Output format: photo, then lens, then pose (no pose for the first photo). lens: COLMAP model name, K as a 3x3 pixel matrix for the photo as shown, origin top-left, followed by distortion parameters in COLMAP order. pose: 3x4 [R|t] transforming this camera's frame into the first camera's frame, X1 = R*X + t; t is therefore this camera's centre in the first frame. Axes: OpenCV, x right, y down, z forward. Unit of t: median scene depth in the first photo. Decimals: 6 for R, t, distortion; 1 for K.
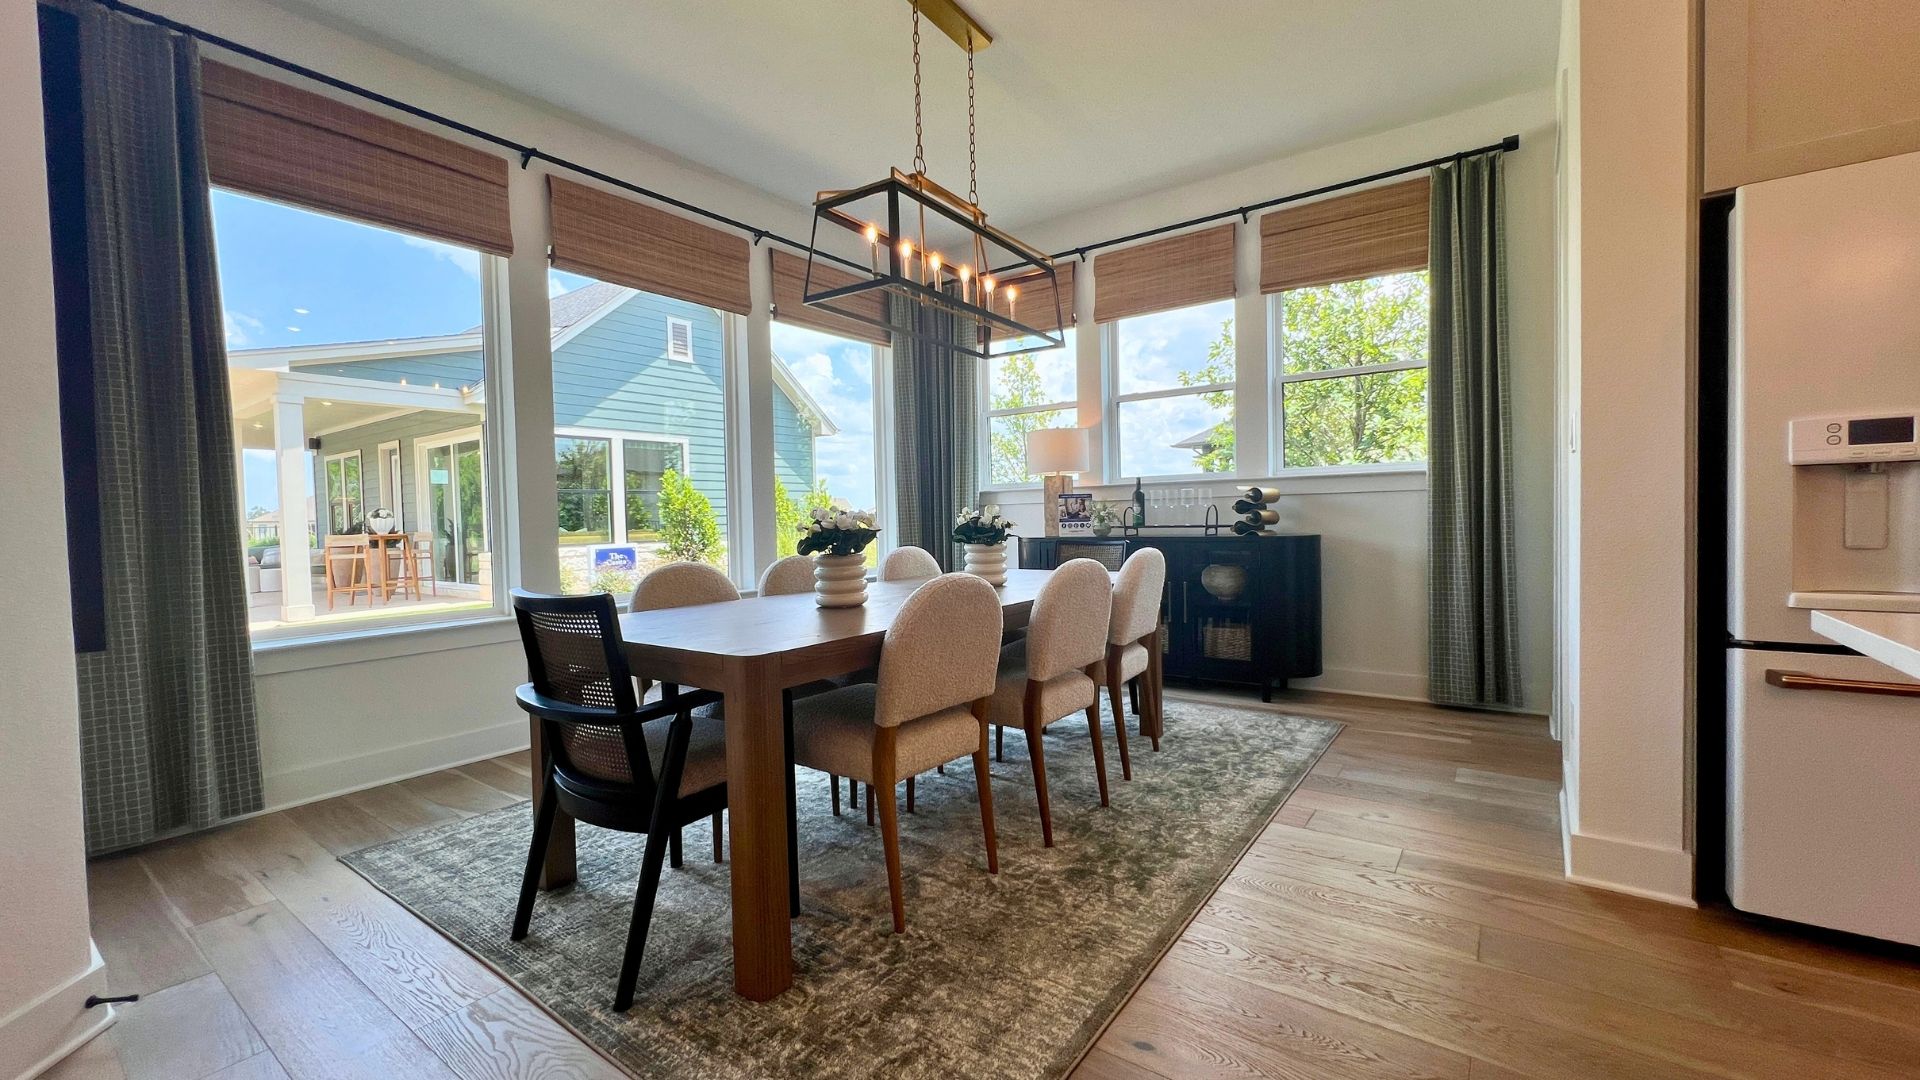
lens RADIAL K [[772.3, 0, 960.0], [0, 772.3, 540.0], [0, 0, 1]] dist [-0.001934, 0.000000]
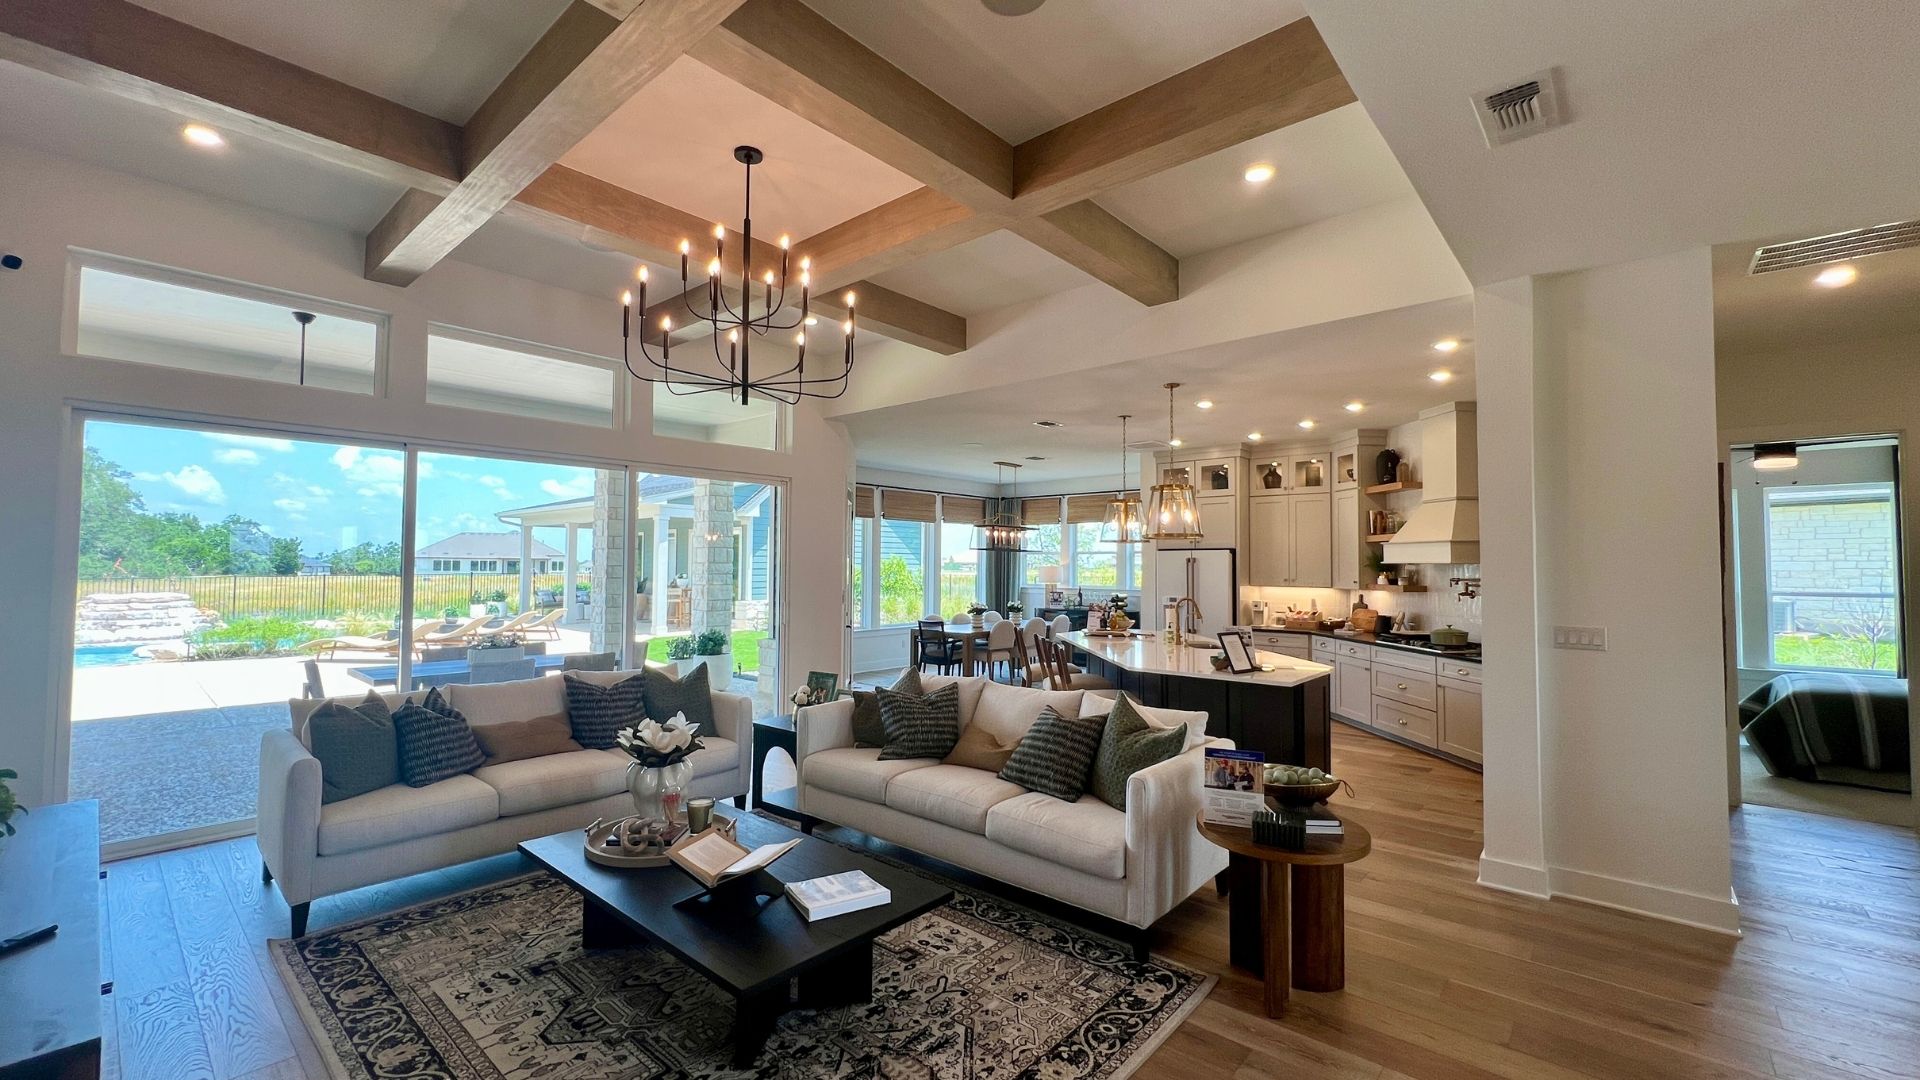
lens RADIAL K [[772.3, 0, 960.0], [0, 772.3, 540.0], [0, 0, 1]] dist [-0.001934, 0.000000]
pose [[0.995995, 0.028300, -0.084817, 0.043462], [-0.033844, 0.997334, -0.064655, -0.056400], [0.082761, 0.067266, 0.994297, -1.639132]]
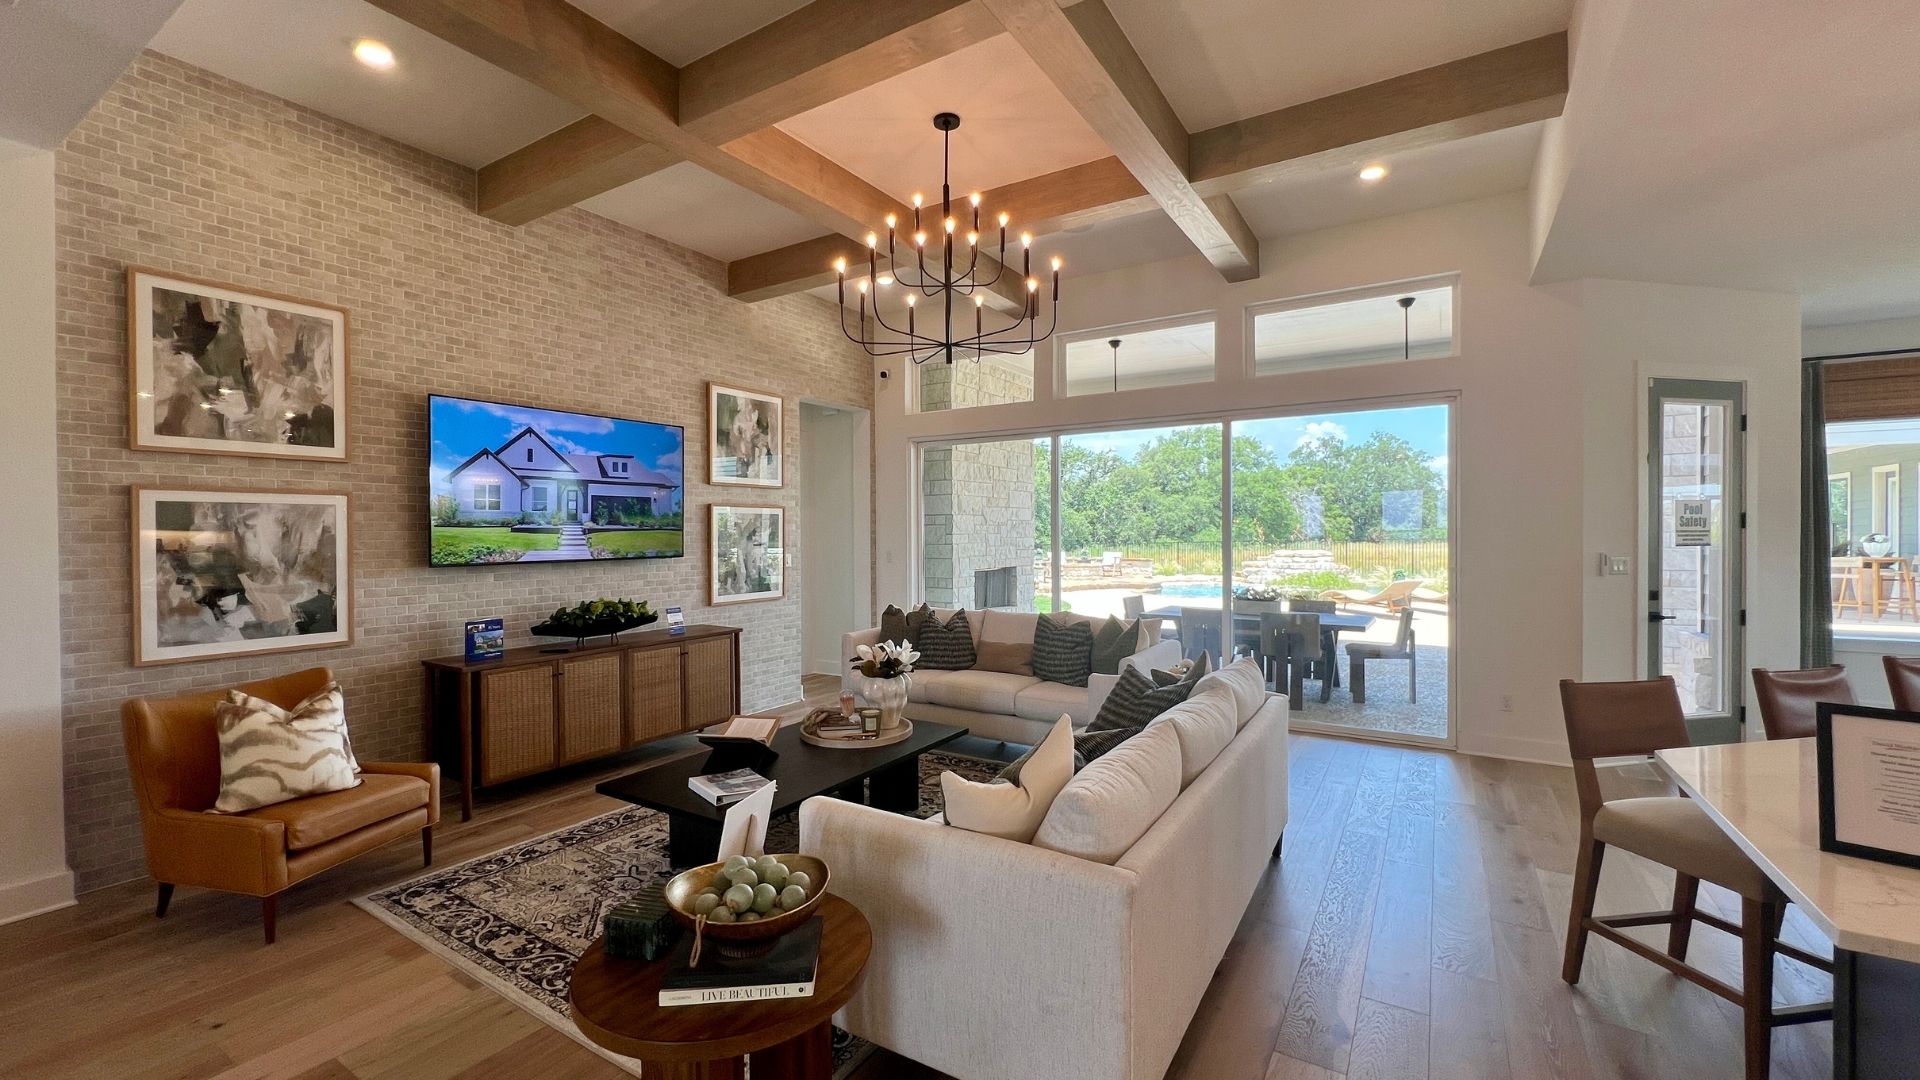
lens RADIAL K [[772.3, 0, 960.0], [0, 772.3, 540.0], [0, 0, 1]] dist [-0.001934, 0.000000]
pose [[0.074001, 0.044844, -0.996249, 0.599209], [-0.030600, 0.998620, 0.042678, -0.084802], [0.996789, 0.027327, 0.075271, -0.921655]]
